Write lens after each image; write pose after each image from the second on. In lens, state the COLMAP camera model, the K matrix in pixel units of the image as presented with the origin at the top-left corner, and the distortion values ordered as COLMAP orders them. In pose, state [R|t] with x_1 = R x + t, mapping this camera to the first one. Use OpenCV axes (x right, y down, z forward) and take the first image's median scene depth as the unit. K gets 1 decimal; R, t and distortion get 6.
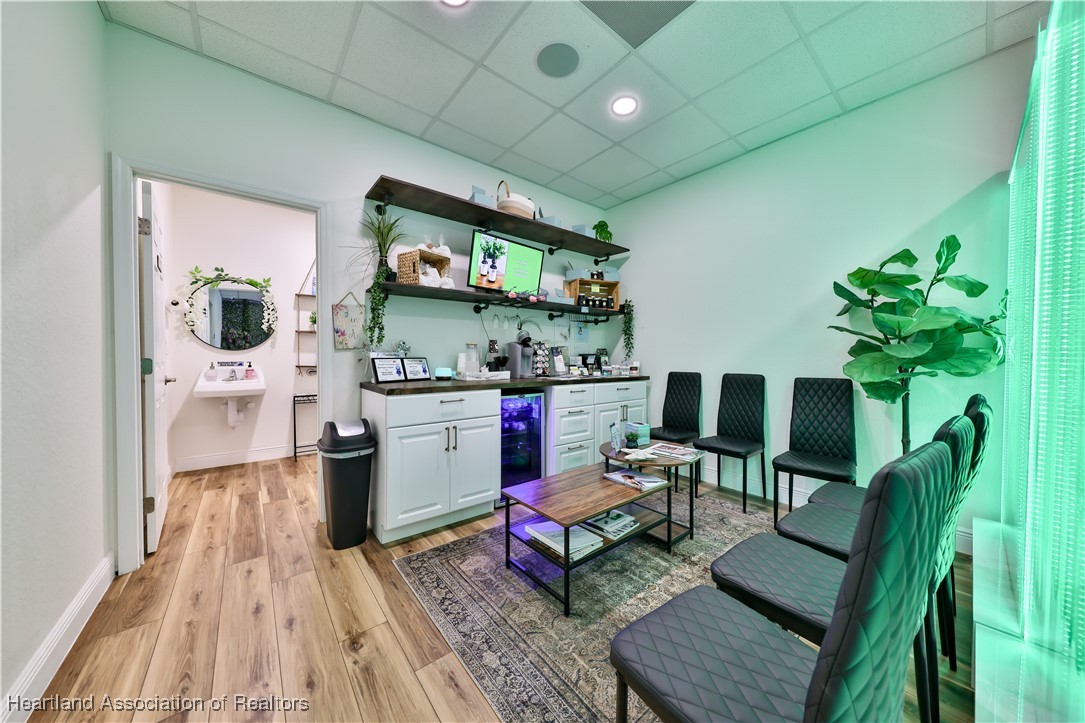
lens RADIAL K [[362.8, 0, 542.6], [0, 362.8, 359.6], [0, 0, 1]] dist [0.002263, -0.000375]
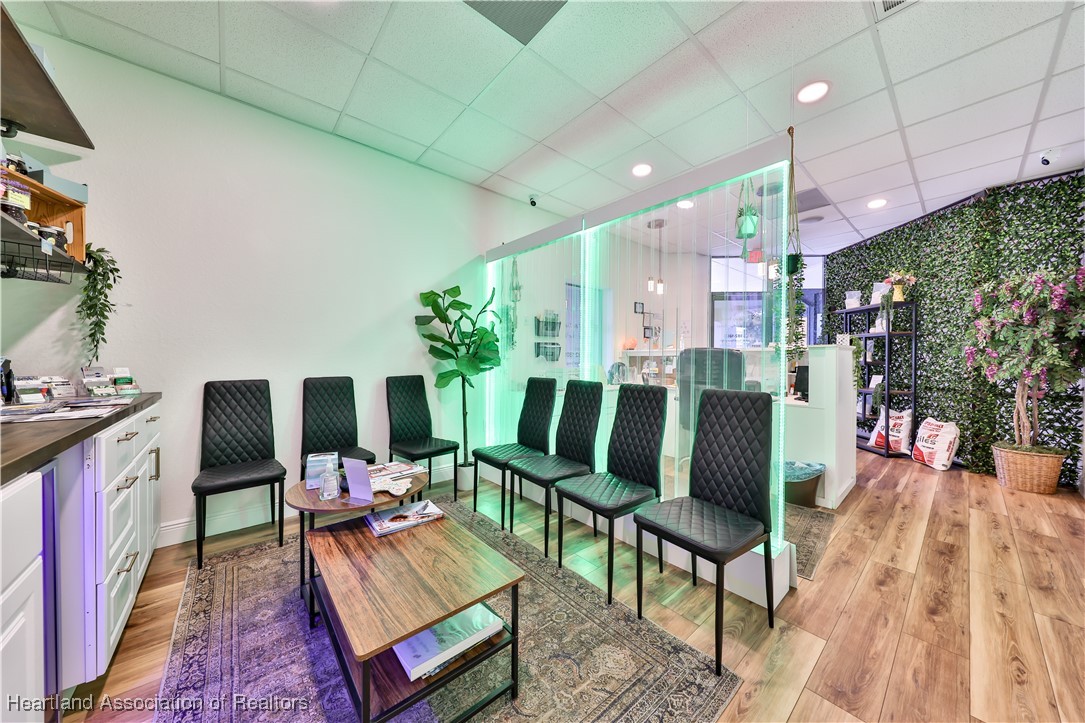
lens RADIAL K [[362.8, 0, 542.3], [0, 362.8, 359.8], [0, 0, 1]] dist [0.002263, -0.000375]
pose [[-0.022405, -0.007864, 0.999718, -0.501391], [0.006331, 0.999948, 0.008008, -0.009831], [-0.999729, 0.006509, -0.022354, 0.685852]]
